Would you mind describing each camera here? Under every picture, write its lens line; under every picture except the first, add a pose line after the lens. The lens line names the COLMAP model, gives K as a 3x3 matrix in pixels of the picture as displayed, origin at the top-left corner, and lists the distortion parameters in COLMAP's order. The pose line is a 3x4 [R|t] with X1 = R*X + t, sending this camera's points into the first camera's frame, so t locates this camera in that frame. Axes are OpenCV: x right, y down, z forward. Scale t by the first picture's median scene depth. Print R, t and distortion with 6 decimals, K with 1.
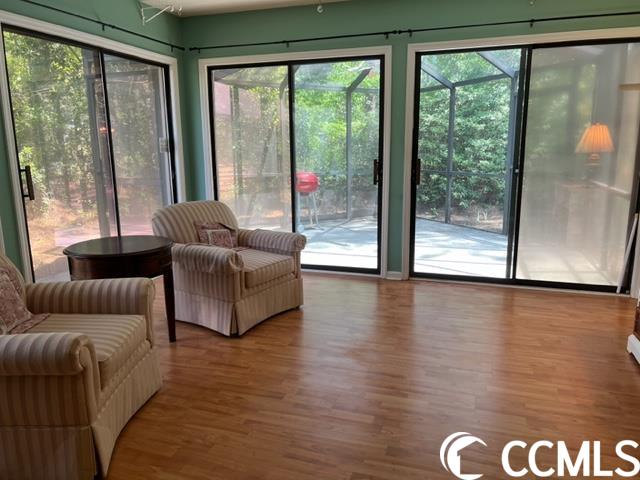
lens RADIAL K [[481.6, 0, 319.2], [0, 481.6, 237.9], [0, 0, 1]] dist [0.056036, -0.042796]
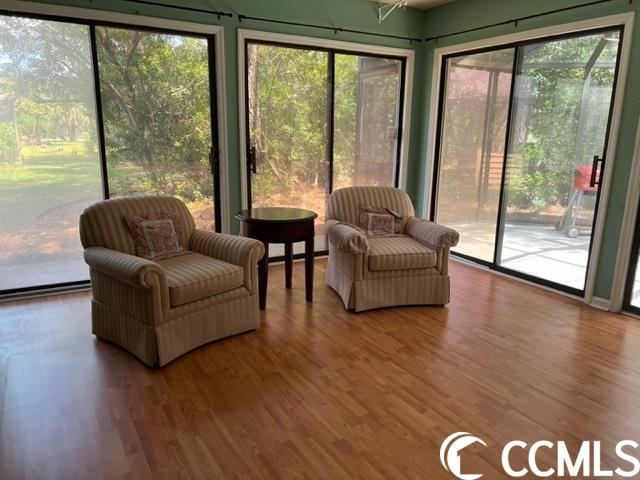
lens RADIAL K [[481.6, 0, 322.6], [0, 481.6, 242.4], [0, 0, 1]] dist [0.056036, -0.042796]
pose [[0.757429, 0.170953, -0.630140, 0.300969], [-0.147463, 0.984968, 0.089964, -0.026737], [0.636047, 0.024781, 0.771253, 0.078614]]
